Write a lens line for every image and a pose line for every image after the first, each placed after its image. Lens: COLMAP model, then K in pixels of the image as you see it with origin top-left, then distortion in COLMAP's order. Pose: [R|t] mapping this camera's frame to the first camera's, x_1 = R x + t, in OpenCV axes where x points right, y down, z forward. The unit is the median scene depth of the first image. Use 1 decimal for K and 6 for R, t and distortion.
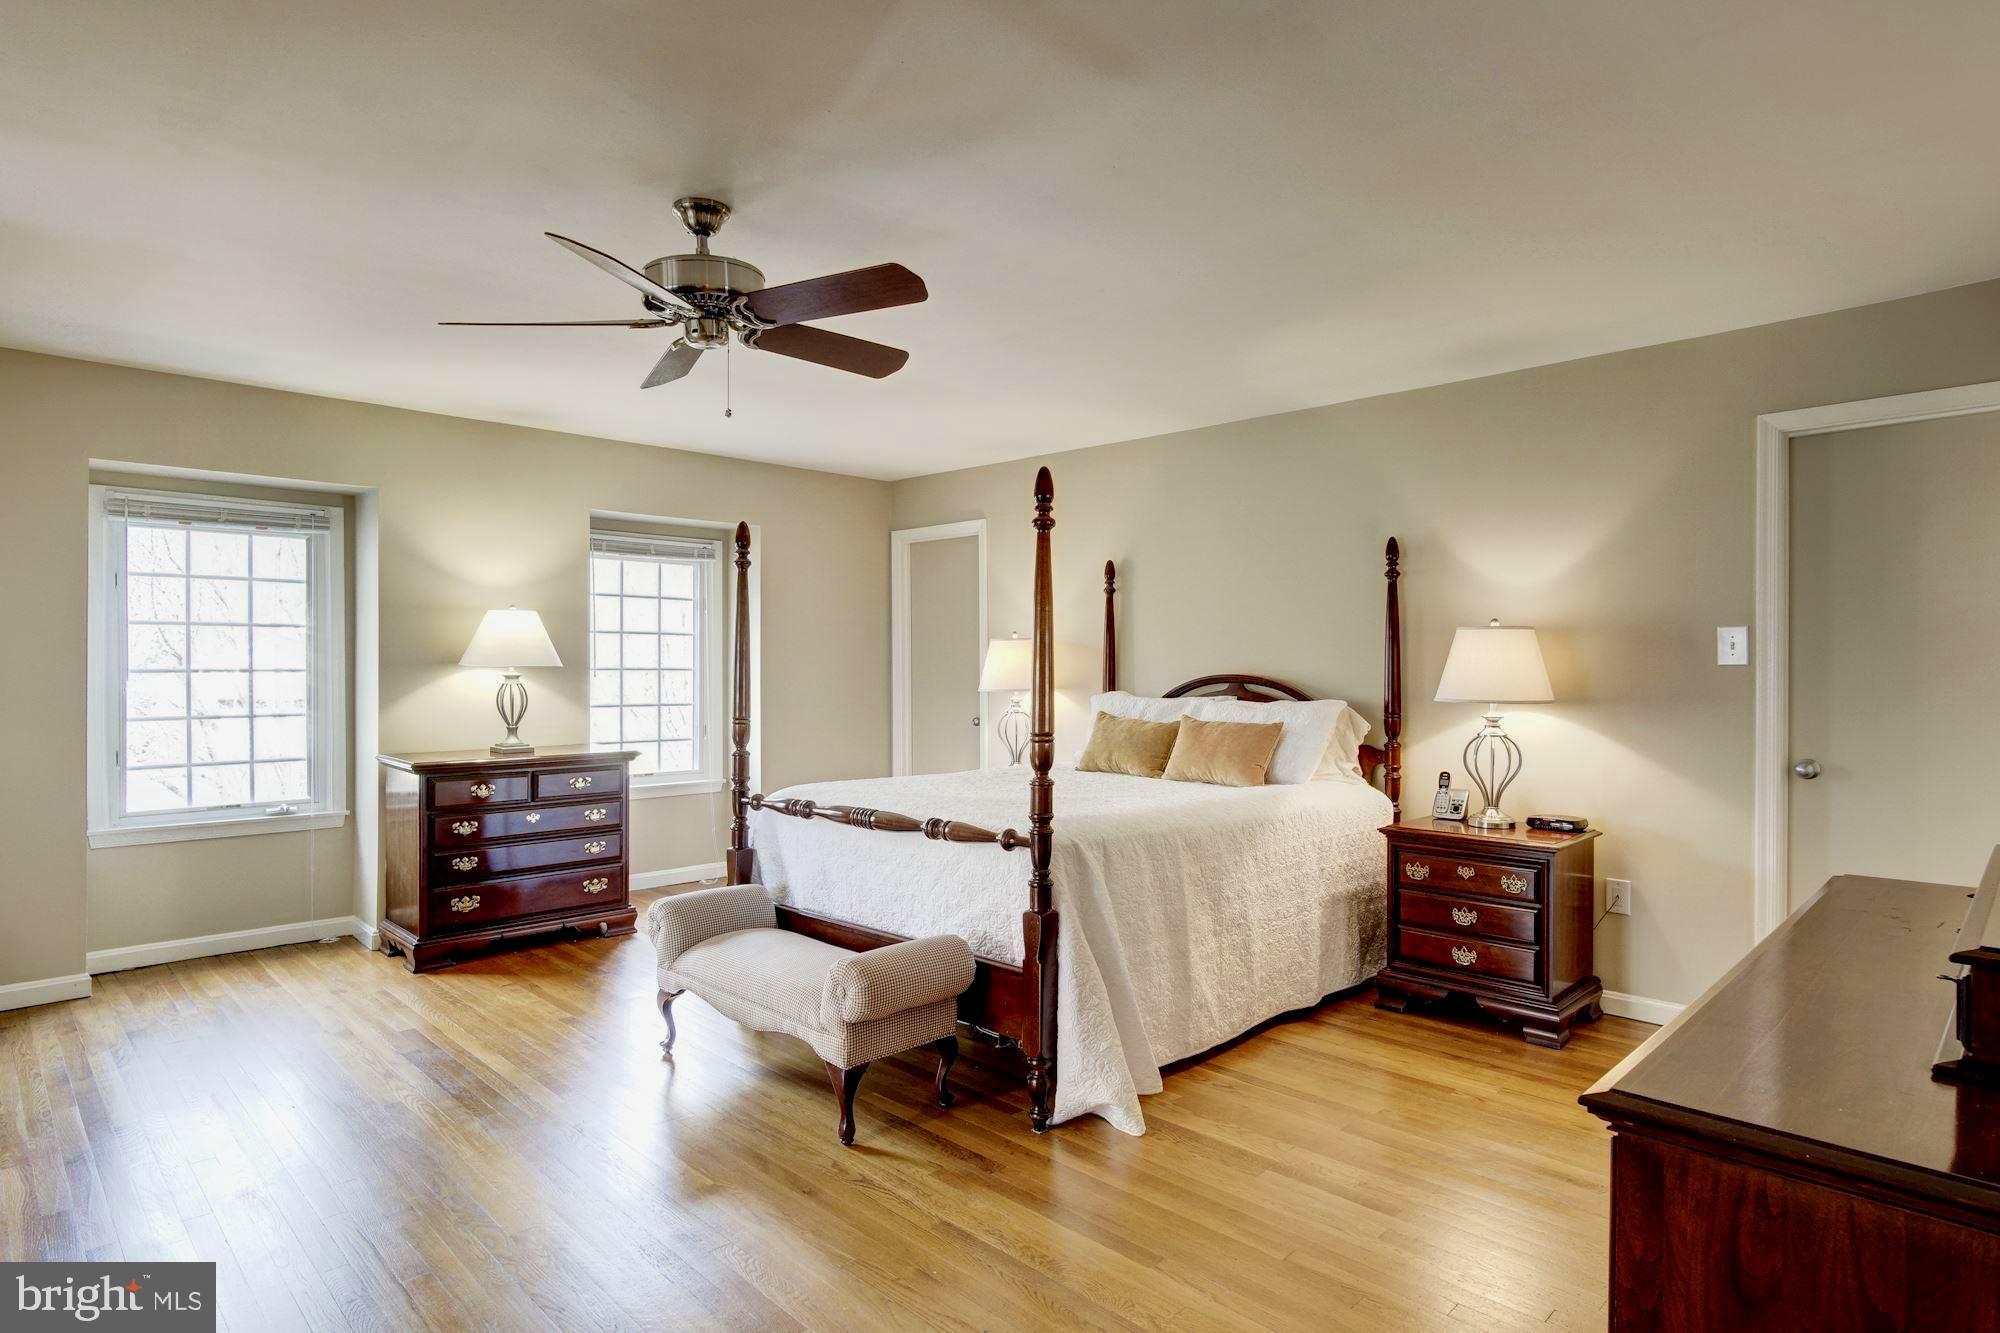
lens RADIAL K [[1091.8, 0, 998.0], [0, 1091.8, 673.5], [0, 0, 1]] dist [-0.004843, -0.000315]
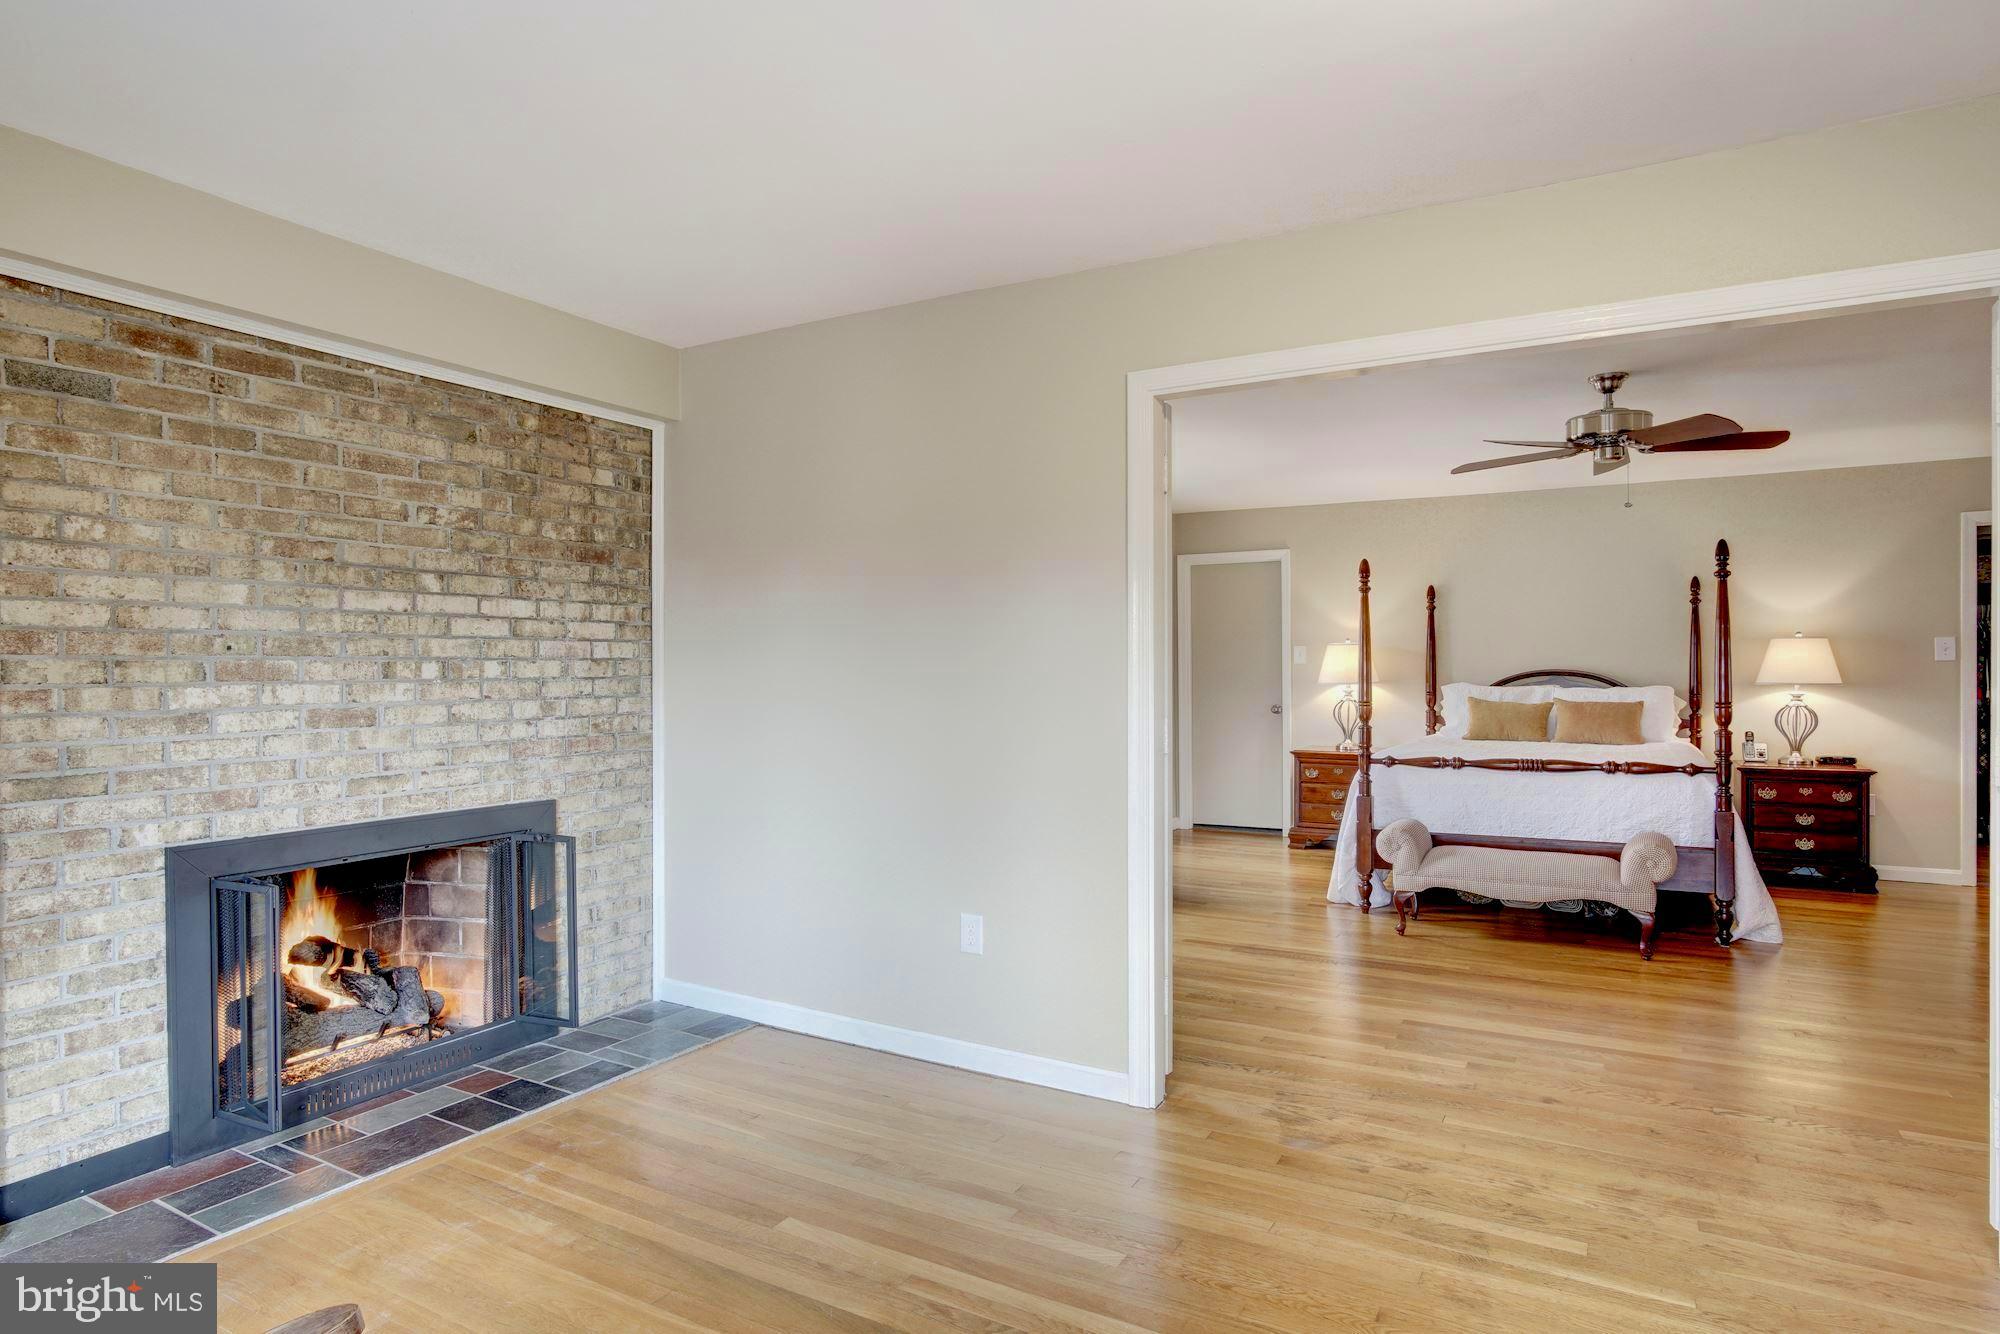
lens RADIAL K [[1091.8, 0, 998.0], [0, 1091.8, 674.0], [0, 0, 1]] dist [-0.004843, -0.000315]
pose [[0.965588, -0.006709, 0.259991, -1.064754], [0.007402, 0.999971, -0.001686, 0.004972], [-0.259972, 0.003553, 0.965610, -0.216287]]
